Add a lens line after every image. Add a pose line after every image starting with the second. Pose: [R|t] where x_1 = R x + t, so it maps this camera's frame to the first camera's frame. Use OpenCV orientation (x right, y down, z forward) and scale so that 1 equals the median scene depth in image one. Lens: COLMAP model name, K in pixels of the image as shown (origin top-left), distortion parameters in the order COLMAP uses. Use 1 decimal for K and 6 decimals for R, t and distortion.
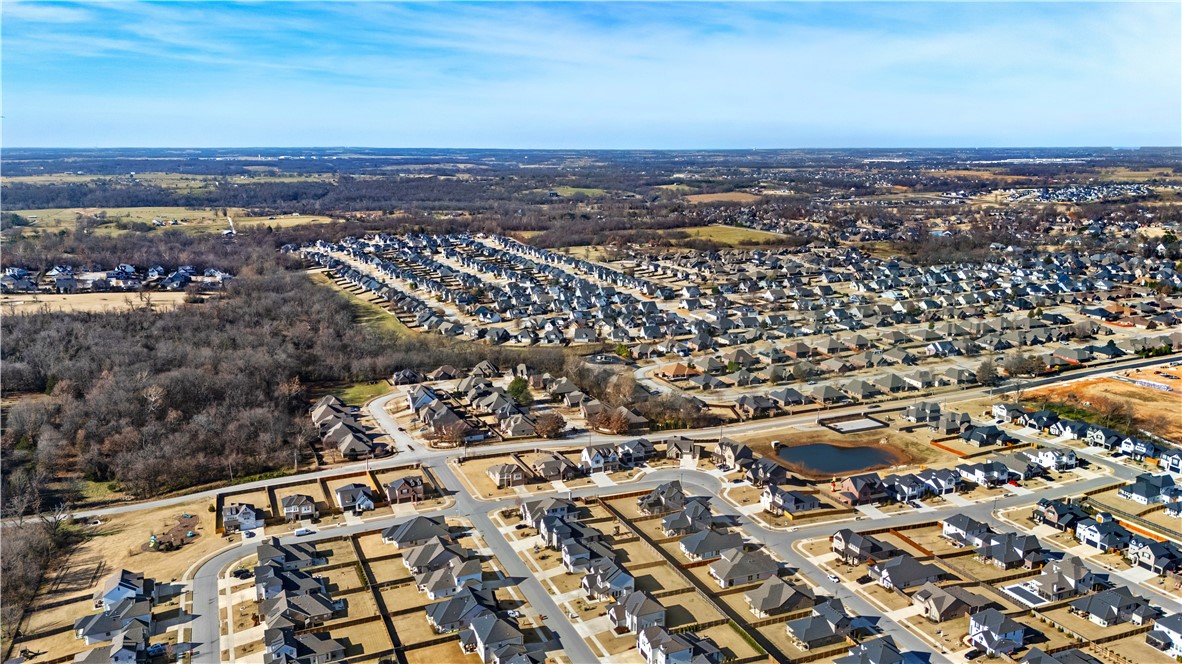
lens RADIAL K [[882.6, 0, 590.8], [0, 882.6, 332.6], [0, 0, 1]] dist [0.040800, -0.003085]
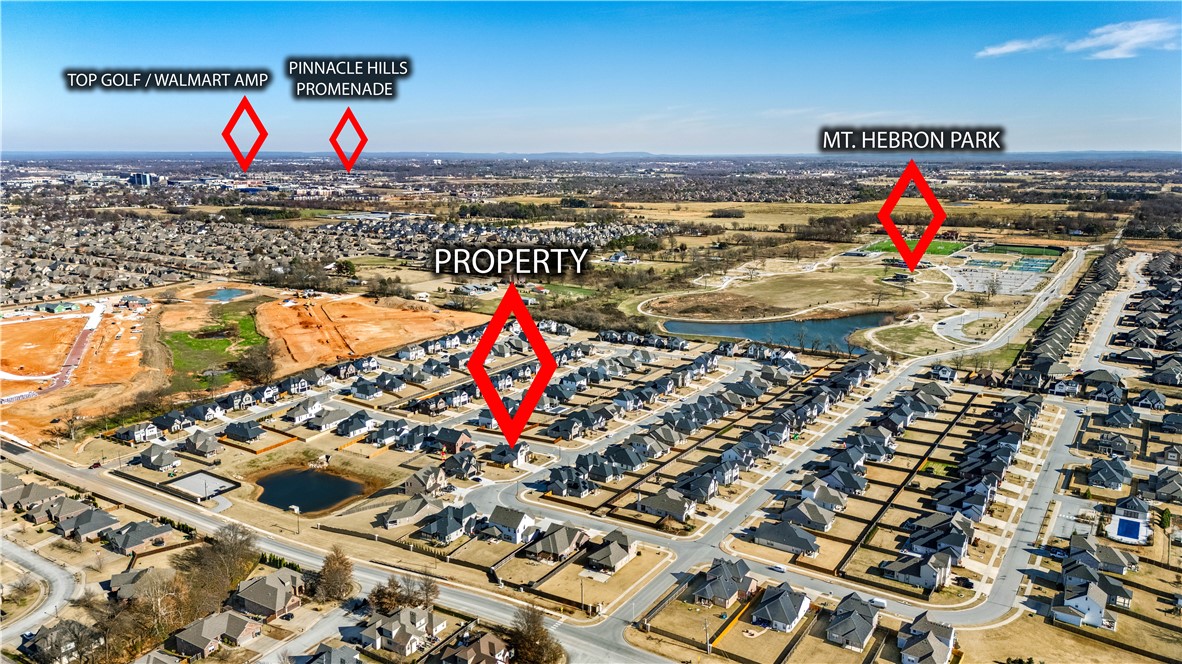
lens RADIAL K [[882.6, 0, 591.9], [0, 882.6, 331.8], [0, 0, 1]] dist [0.040800, -0.003085]
pose [[-0.554223, -0.172730, 0.814249, -0.924847], [0.176937, 0.931427, 0.318020, -0.380781], [-0.813345, 0.320325, -0.485656, 1.736533]]
